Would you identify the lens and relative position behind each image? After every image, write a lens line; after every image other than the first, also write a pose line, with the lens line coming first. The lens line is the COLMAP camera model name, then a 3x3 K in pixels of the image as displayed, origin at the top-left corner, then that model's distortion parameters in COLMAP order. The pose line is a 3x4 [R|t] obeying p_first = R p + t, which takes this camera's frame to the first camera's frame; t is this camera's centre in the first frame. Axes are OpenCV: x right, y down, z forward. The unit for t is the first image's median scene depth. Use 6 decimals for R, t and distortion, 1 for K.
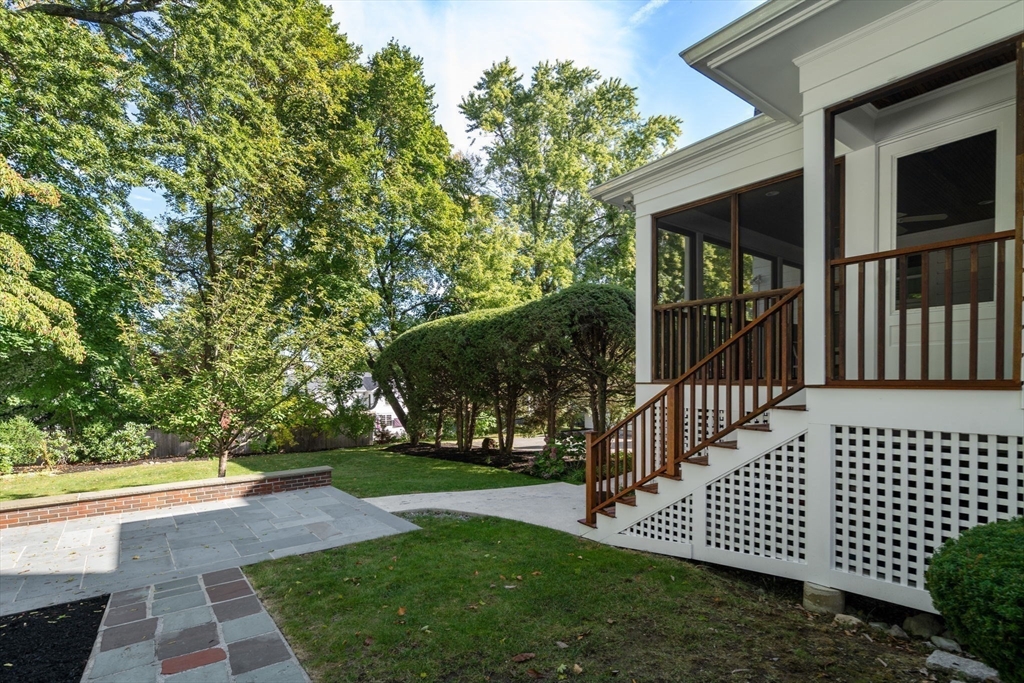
lens RADIAL K [[493.6, 0, 496.9], [0, 493.6, 393.1], [0, 0, 1]] dist [-0.002668, -0.000100]
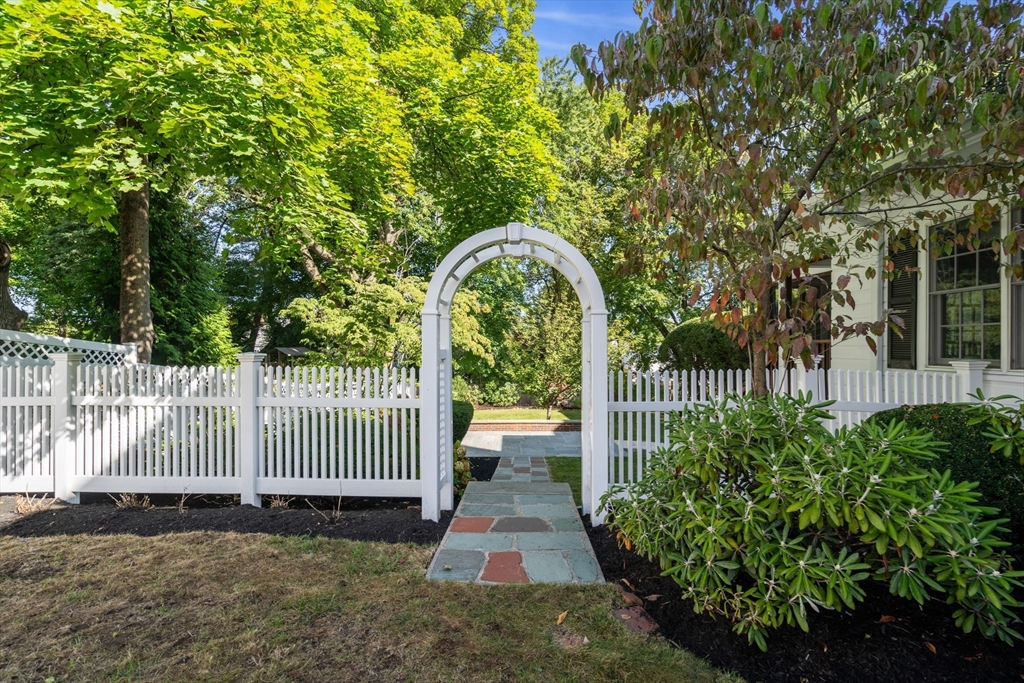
lens RADIAL K [[493.6, 0, 512.2], [0, 493.6, 341.8], [0, 0, 1]] dist [-0.002668, -0.000100]
pose [[0.807001, 0.011571, -0.590437, 0.279401], [-0.025940, 0.999538, -0.015865, -0.058985], [0.589980, 0.028119, 0.806928, -0.379858]]
